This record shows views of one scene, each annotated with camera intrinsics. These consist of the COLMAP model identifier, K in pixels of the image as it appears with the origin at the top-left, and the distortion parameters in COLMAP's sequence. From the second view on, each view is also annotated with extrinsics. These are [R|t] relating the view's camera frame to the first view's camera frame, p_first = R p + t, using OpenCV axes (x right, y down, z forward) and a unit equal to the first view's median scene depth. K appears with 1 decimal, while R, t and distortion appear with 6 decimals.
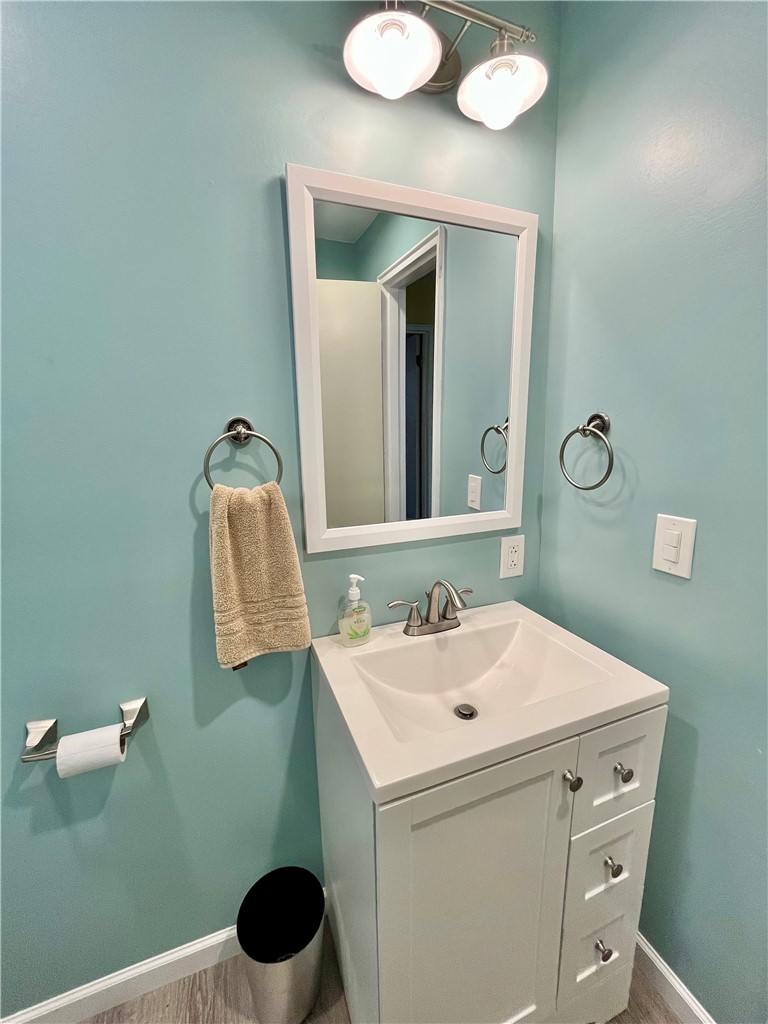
lens RADIAL K [[414.1, 0, 384.6], [0, 414.1, 511.0], [0, 0, 1]] dist [-0.004649, 0.000101]
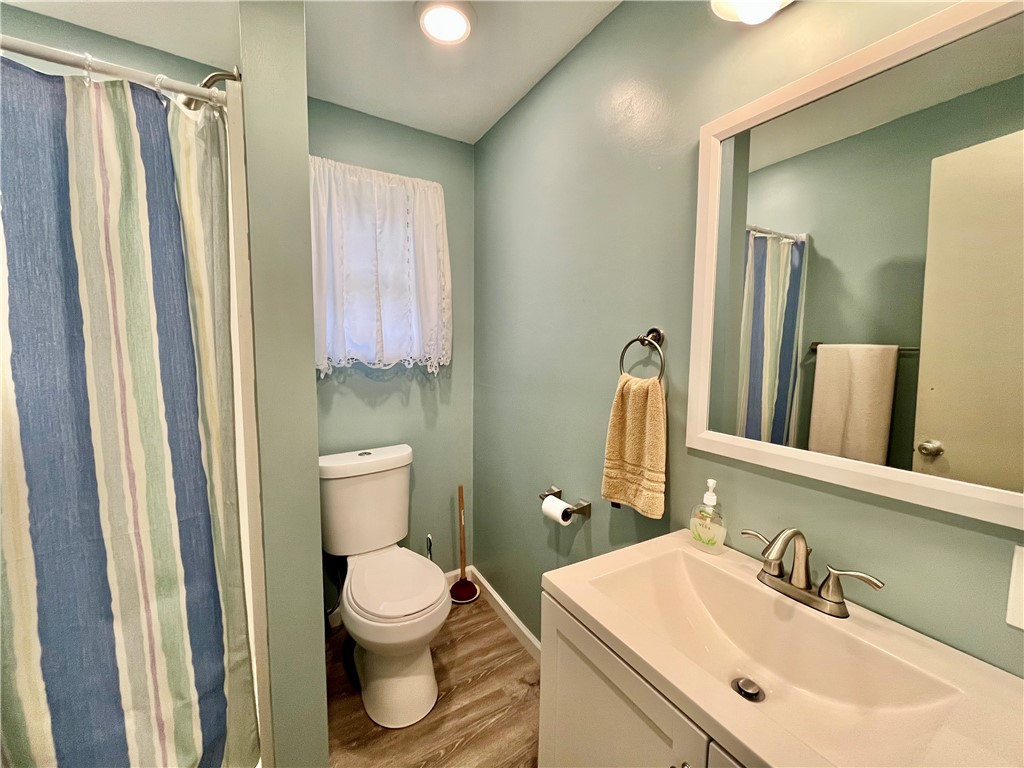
lens RADIAL K [[414.1, 0, 510.2], [0, 414.1, 381.5], [0, 0, 1]] dist [-0.004649, 0.000101]
pose [[0.169288, 0.119695, -0.978271, 0.794910], [-0.203717, 0.975412, 0.084092, -0.065057], [0.964283, 0.185055, 0.189509, 0.286623]]
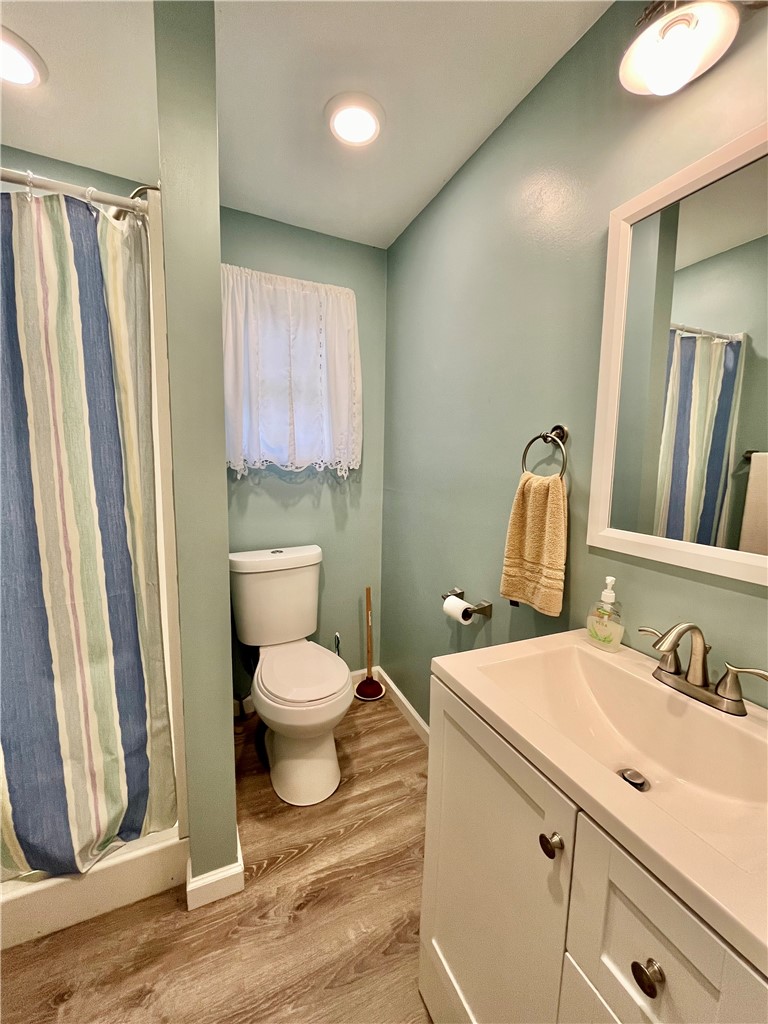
lens RADIAL K [[414.1, 0, 386.7], [0, 414.1, 508.6], [0, 0, 1]] dist [-0.004649, 0.000101]
pose [[0.065822, 0.147335, -0.986894, 0.837822], [-0.210904, 0.968749, 0.130560, -0.021075], [0.975288, 0.199546, 0.094838, 0.346851]]
